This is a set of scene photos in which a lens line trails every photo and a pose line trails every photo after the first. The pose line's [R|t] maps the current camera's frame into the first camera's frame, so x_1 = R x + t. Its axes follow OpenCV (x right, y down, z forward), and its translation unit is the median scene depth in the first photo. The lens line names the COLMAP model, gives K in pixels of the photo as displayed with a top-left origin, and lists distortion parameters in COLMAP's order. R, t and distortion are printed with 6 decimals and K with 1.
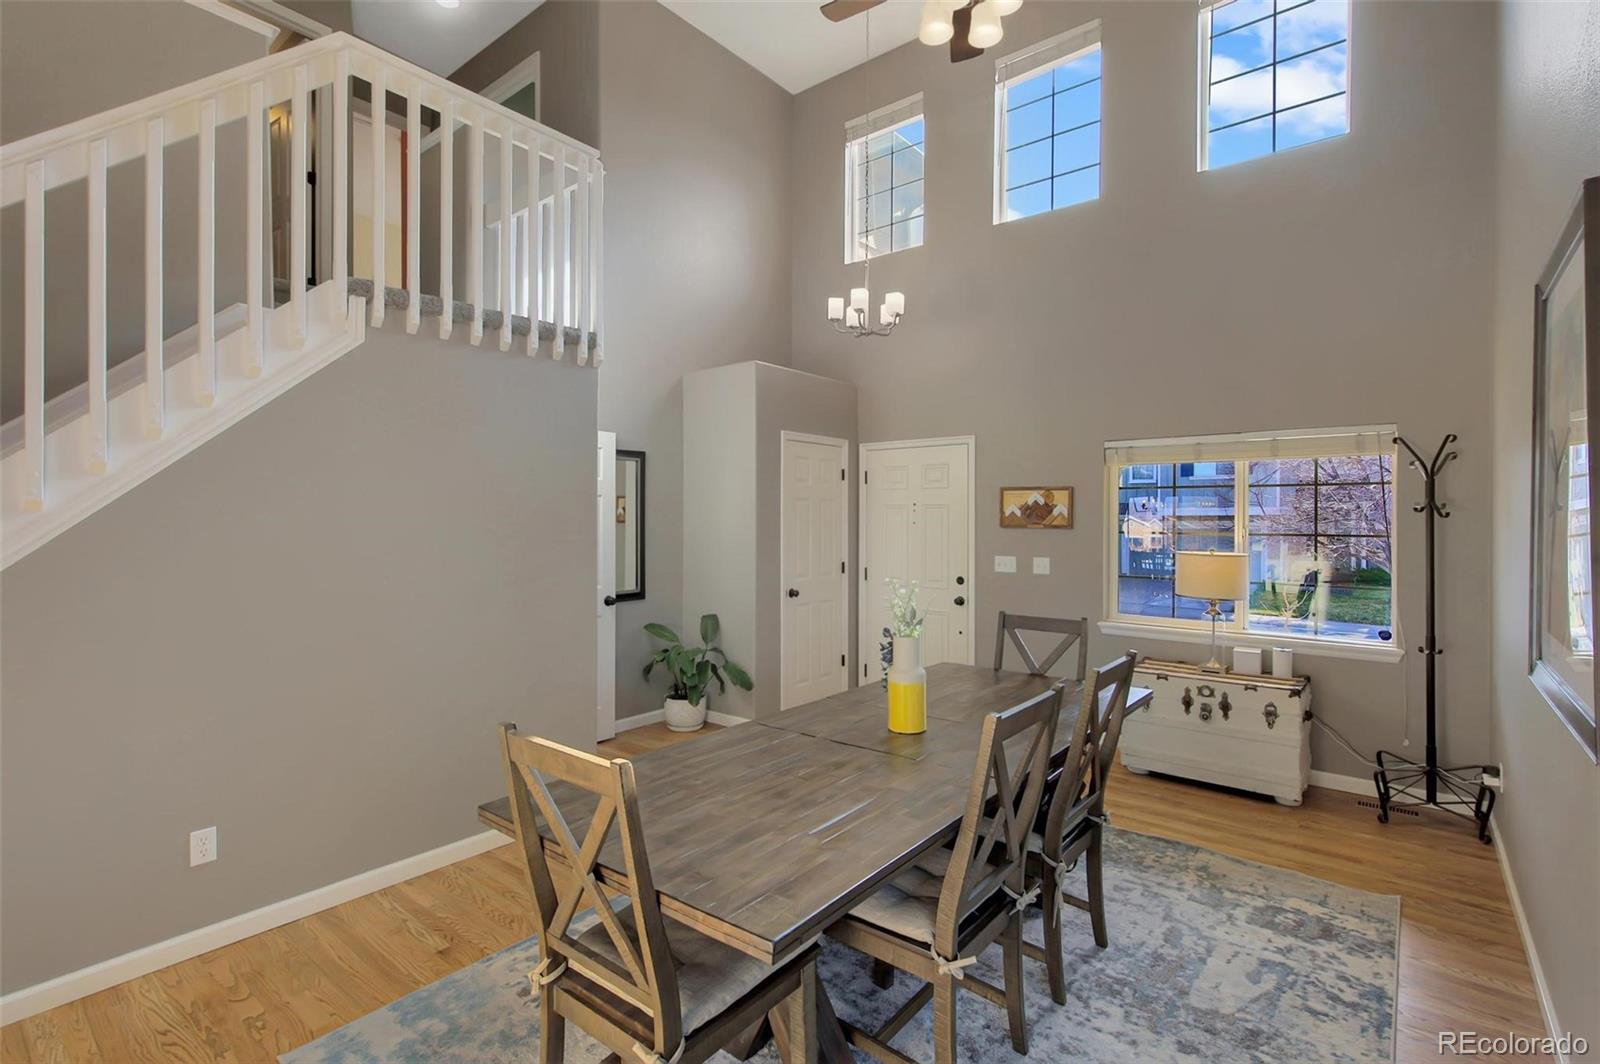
lens RADIAL K [[748.1, 0, 800.0], [0, 748.1, 532.0], [0, 0, 1]] dist [-0.000224, 0.000022]
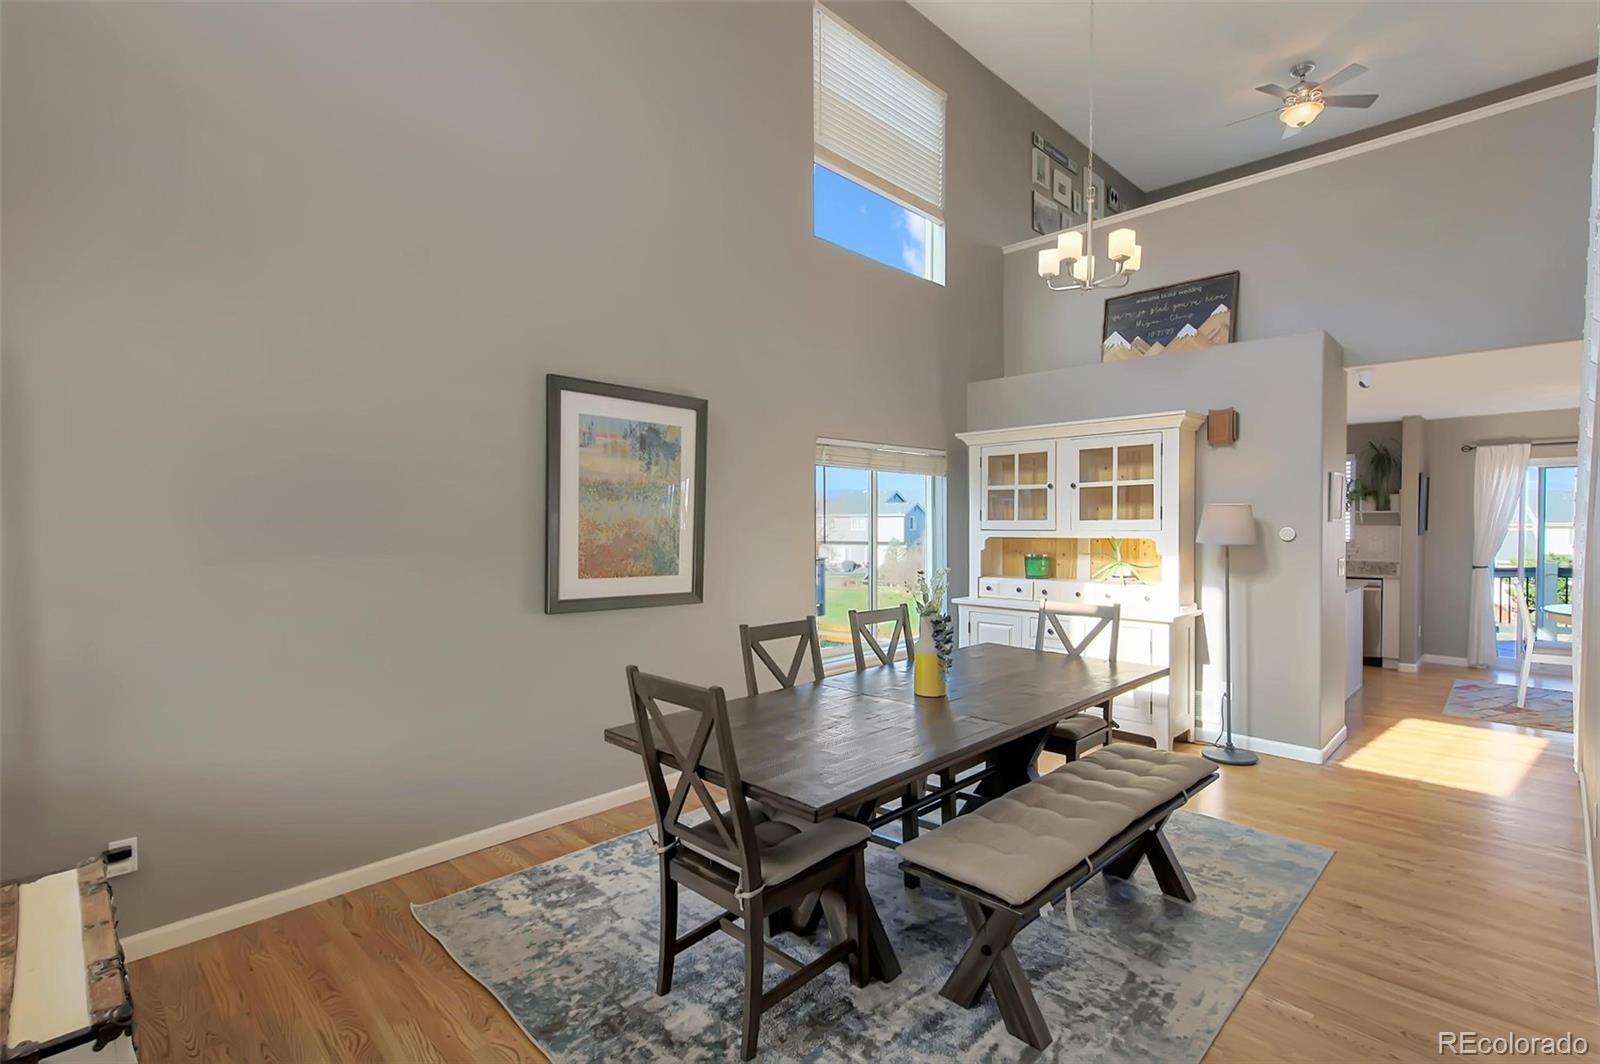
lens RADIAL K [[748.1, 0, 800.0], [0, 748.1, 532.0], [0, 0, 1]] dist [-0.000224, 0.000022]
pose [[-0.994593, 0.001083, 0.103847, 0.197704], [0.005095, 0.999250, 0.038376, -0.032774], [-0.103728, 0.038698, -0.993853, 1.918258]]
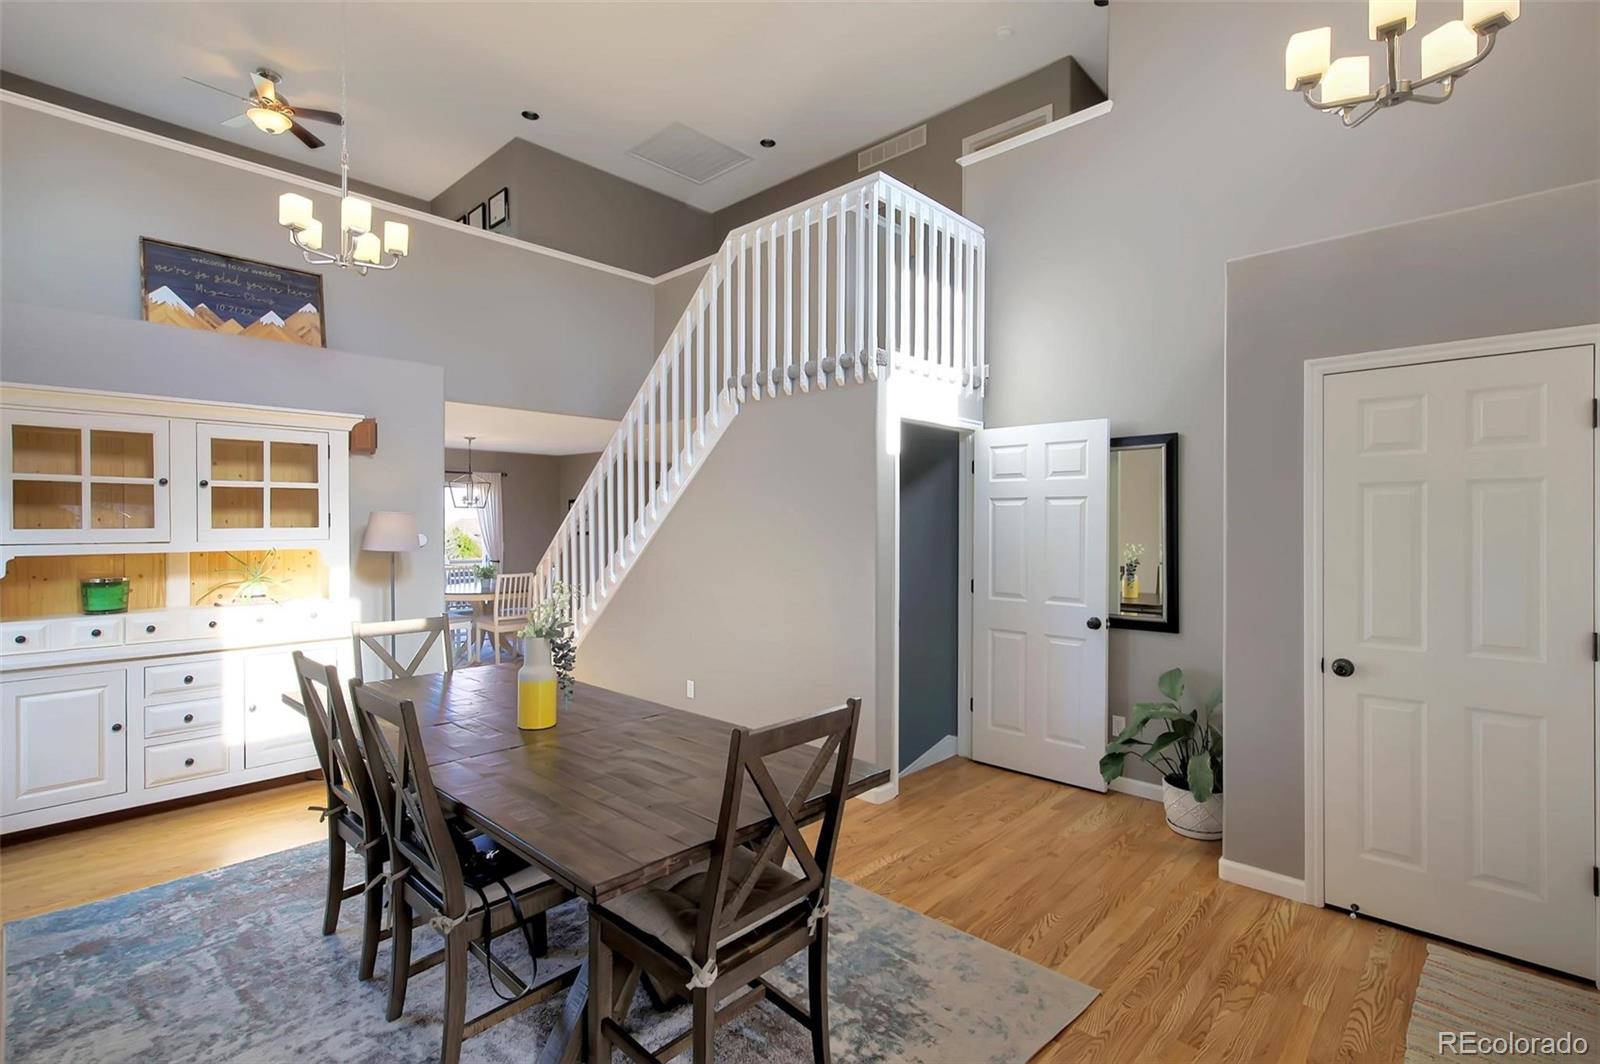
lens RADIAL K [[740.3, 0, 792.3], [0, 740.3, 528.5], [0, 0, 1]] dist [0.000736, 0.000327]
pose [[-0.075445, 0.004524, -0.997140, 1.003741], [-0.019874, 0.999784, 0.006040, -0.018866], [0.996952, 0.020273, -0.075339, 1.251173]]
